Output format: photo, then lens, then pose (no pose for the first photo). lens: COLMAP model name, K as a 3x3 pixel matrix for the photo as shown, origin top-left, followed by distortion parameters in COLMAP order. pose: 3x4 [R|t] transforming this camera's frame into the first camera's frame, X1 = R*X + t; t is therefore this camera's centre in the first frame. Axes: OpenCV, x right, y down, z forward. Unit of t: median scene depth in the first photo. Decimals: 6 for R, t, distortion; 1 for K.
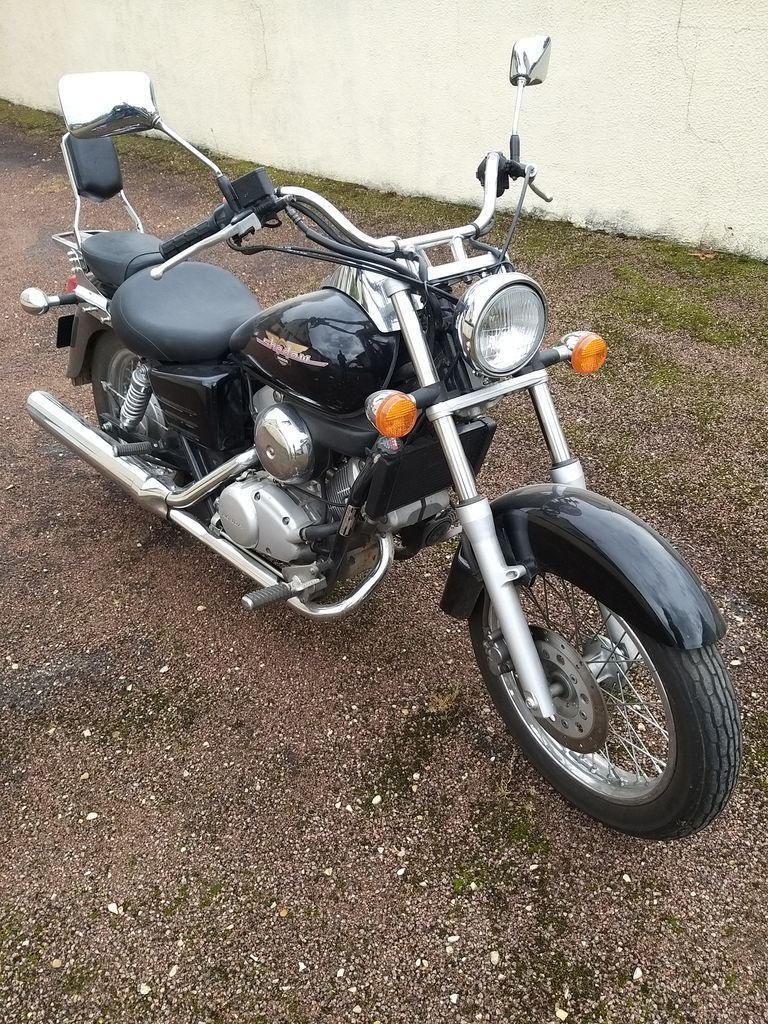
lens RADIAL K [[803.9, 0, 389.0], [0, 803.9, 511.0], [0, 0, 1]] dist [0.015507, -0.062661]
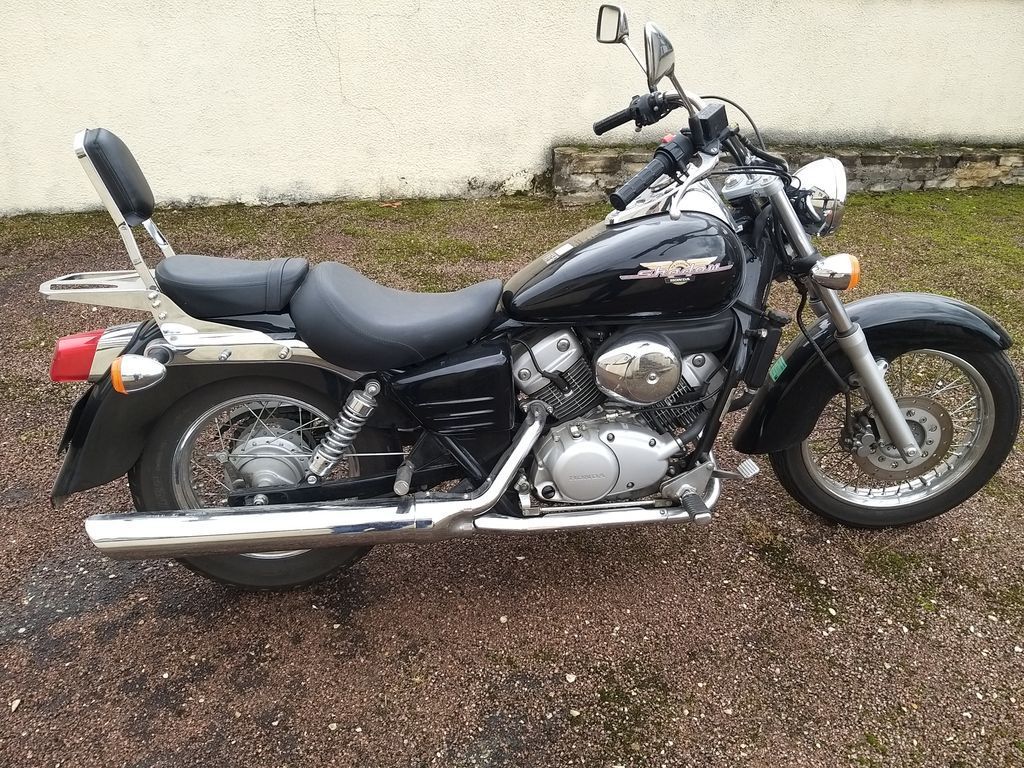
lens RADIAL K [[803.9, 0, 516.3], [0, 803.9, 382.4], [0, 0, 1]] dist [0.015507, -0.062661]
pose [[0.587280, -0.332712, 0.737838, -0.831793], [0.428326, 0.901249, 0.065474, -0.172420], [-0.686760, 0.277583, 0.671795, 0.350405]]
